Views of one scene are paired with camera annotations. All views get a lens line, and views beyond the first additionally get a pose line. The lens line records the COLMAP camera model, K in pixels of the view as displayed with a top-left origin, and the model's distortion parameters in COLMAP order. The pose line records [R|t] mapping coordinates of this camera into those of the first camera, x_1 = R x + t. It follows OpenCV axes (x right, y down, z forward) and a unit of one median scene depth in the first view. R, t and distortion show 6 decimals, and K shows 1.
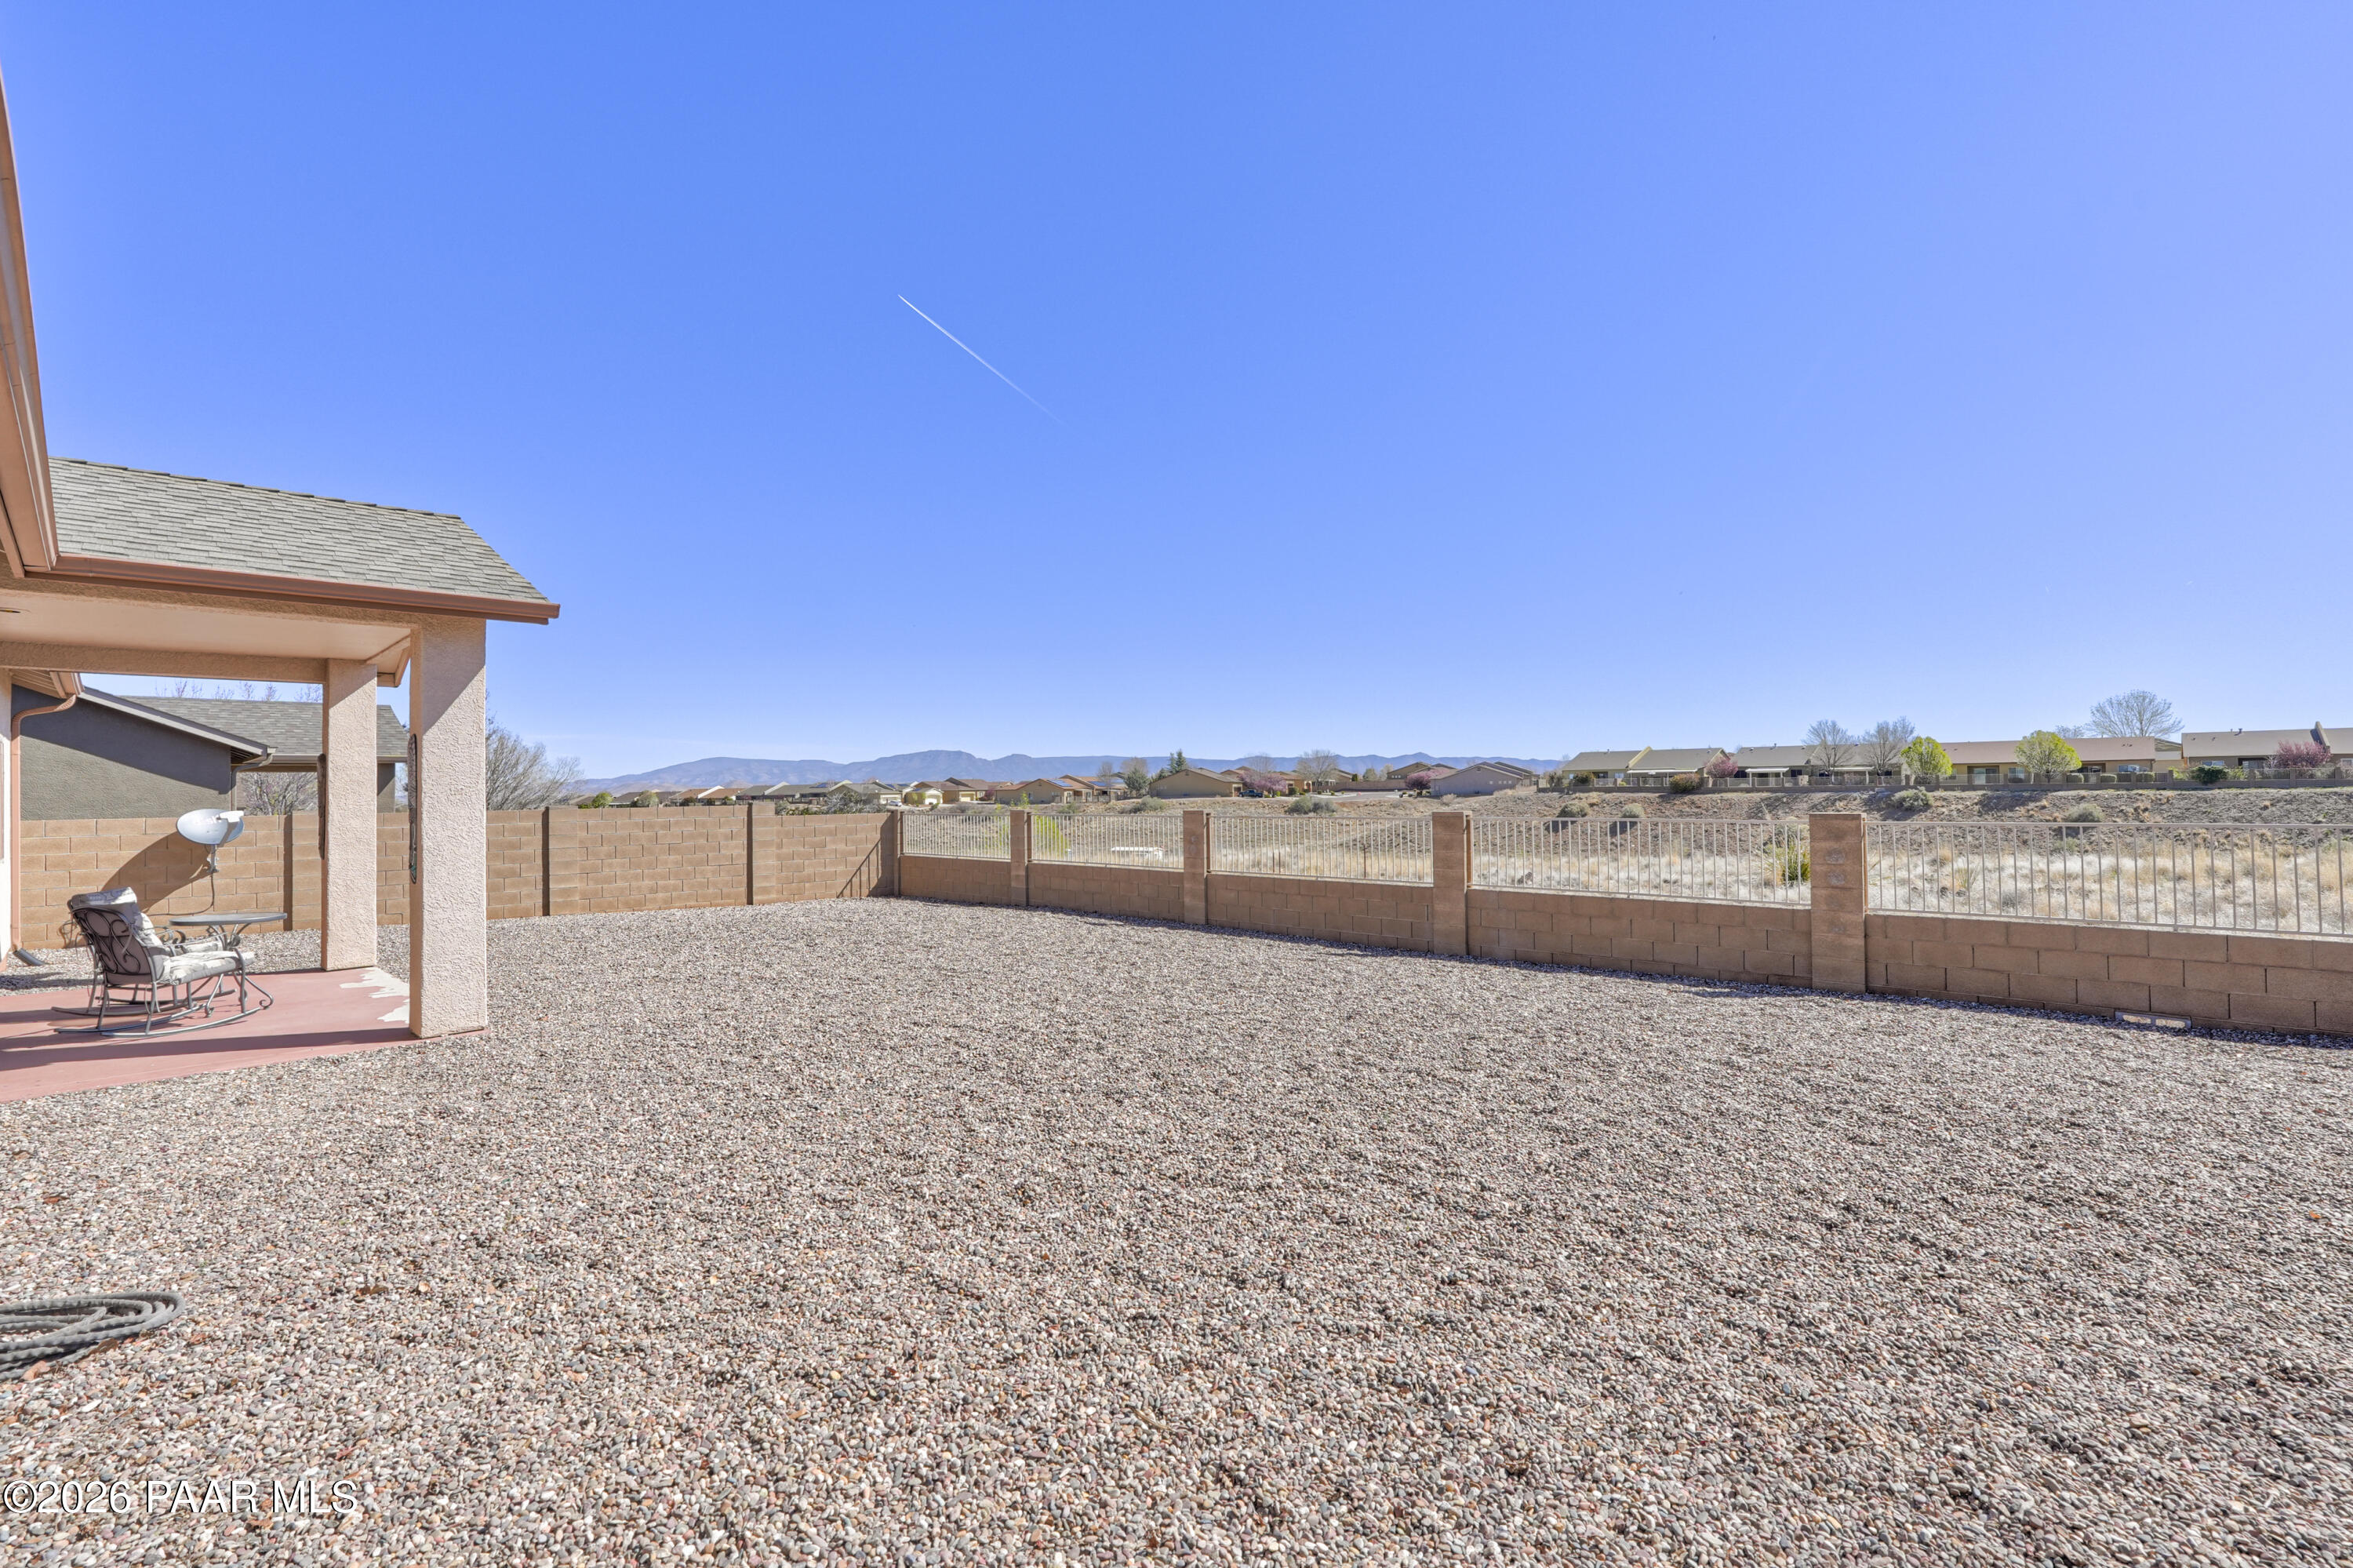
lens RADIAL K [[1072.1, 0, 1176.3], [0, 1072.1, 780.2], [0, 0, 1]] dist [-0.011422, 0.013051]
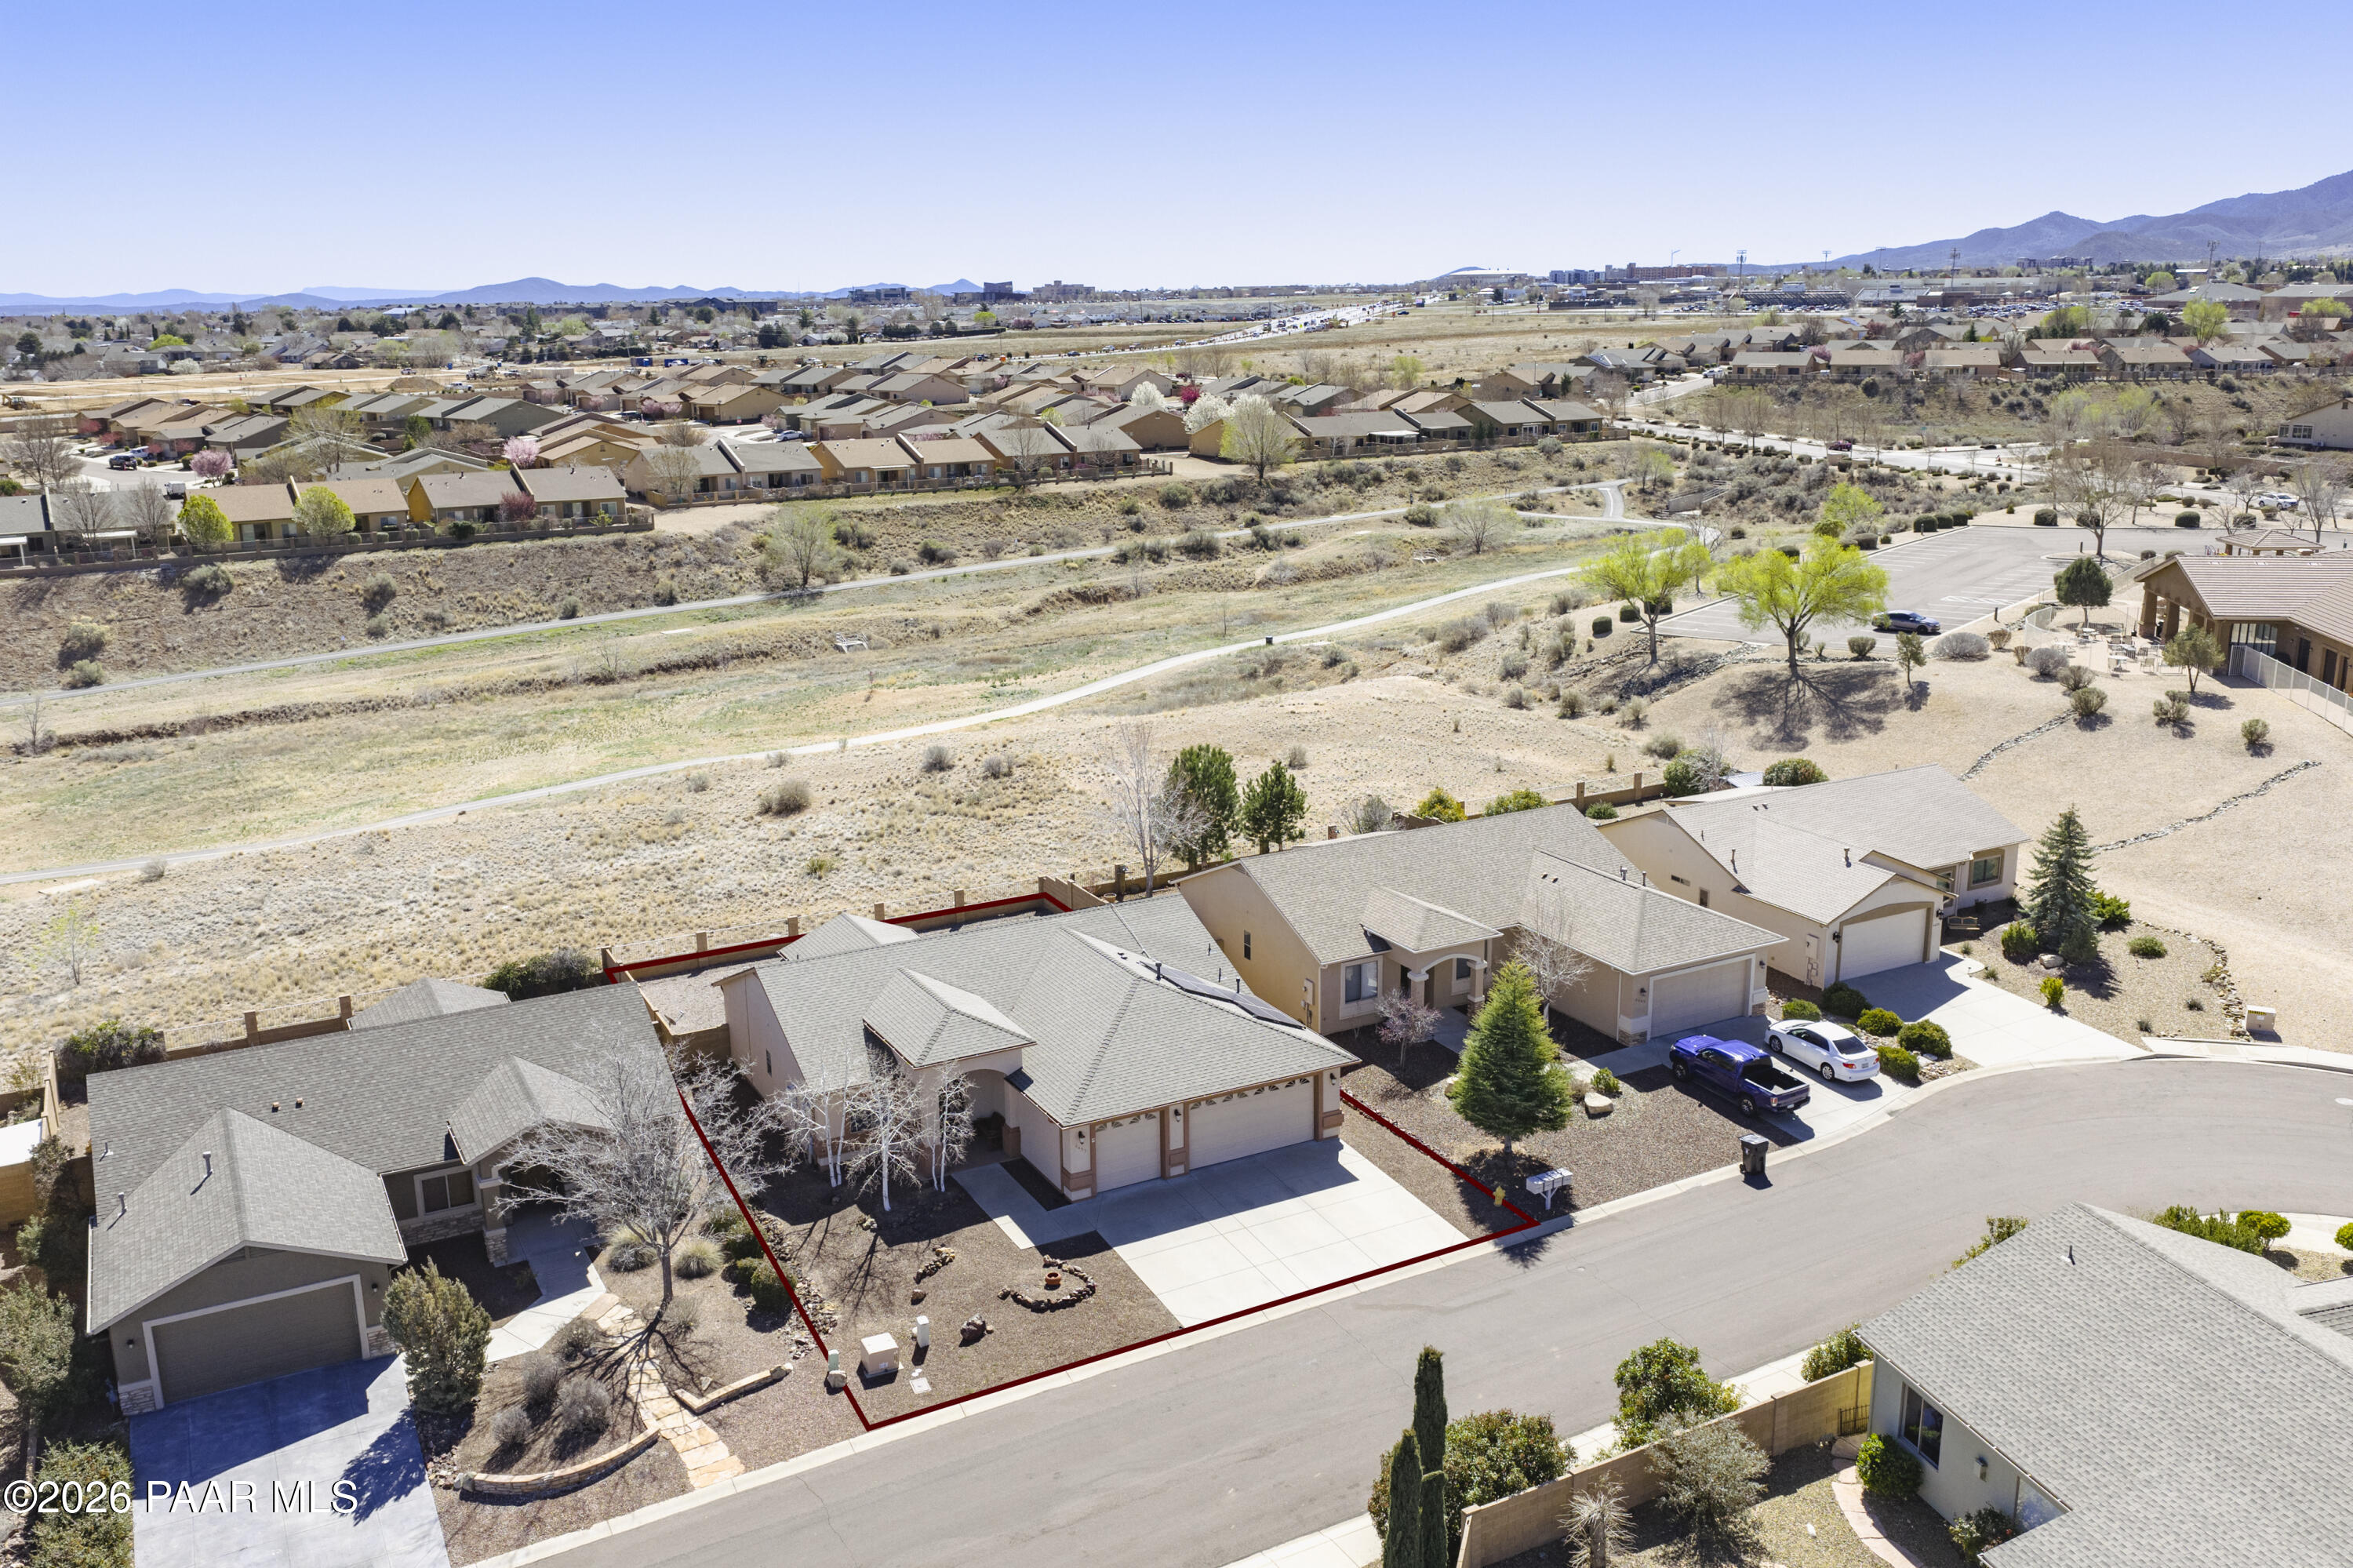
lens RADIAL K [[1958.1, 0, 1195.0], [0, 1958.1, 782.0], [0, 0, 1]] dist [0.033251, -0.062409]
pose [[0.298682, -0.227146, 0.926927, -0.471806], [-0.001448, 0.971154, 0.238450, -0.167536], [-0.954352, -0.072563, 0.289737, -0.173049]]
